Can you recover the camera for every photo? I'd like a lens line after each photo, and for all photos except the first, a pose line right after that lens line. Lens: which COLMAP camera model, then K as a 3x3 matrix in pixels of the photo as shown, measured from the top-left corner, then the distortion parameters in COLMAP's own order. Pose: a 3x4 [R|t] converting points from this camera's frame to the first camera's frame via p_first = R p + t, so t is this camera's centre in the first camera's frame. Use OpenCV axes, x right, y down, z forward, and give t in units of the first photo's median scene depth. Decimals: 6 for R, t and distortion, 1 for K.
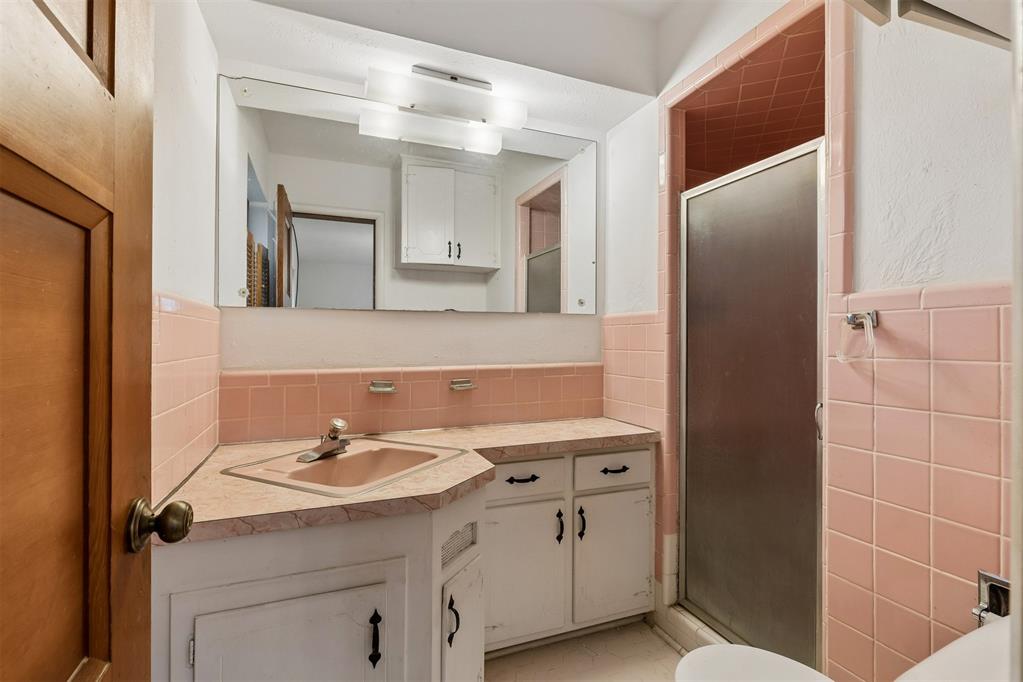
lens RADIAL K [[461.9, 0, 512.4], [0, 461.9, 339.6], [0, 0, 1]] dist [0.004353, -0.000396]
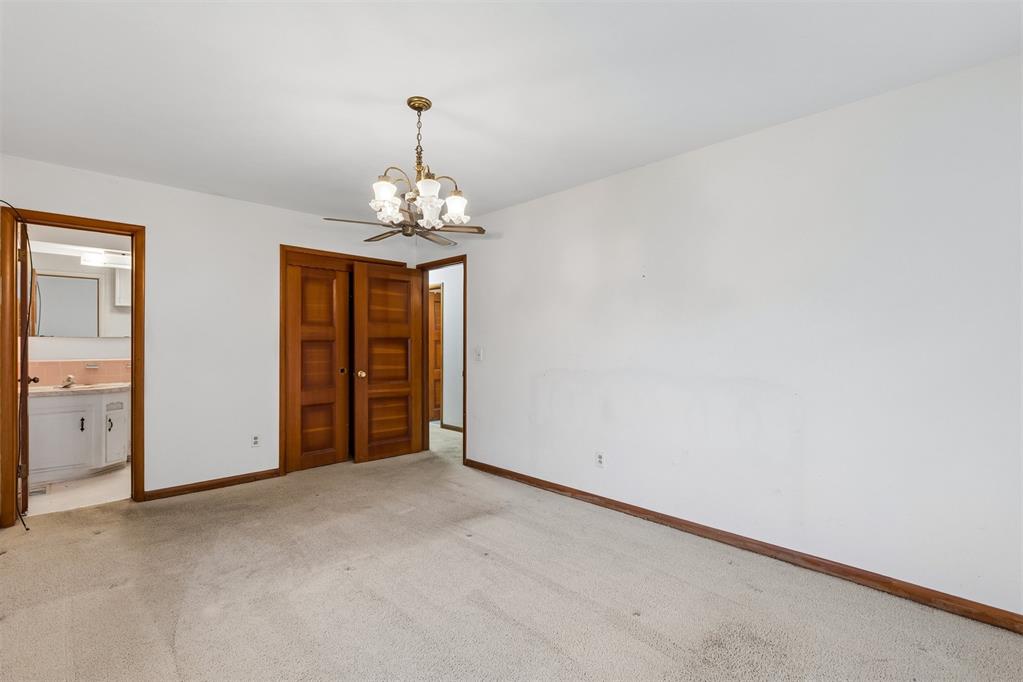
lens RADIAL K [[461.9, 0, 506.8], [0, 461.9, 347.0], [0, 0, 1]] dist [0.004353, -0.000396]
pose [[0.926008, -0.003179, 0.377489, 1.169223], [-0.001200, 0.999935, 0.011364, -0.053897], [-0.377501, -0.010976, 0.925944, -3.003787]]
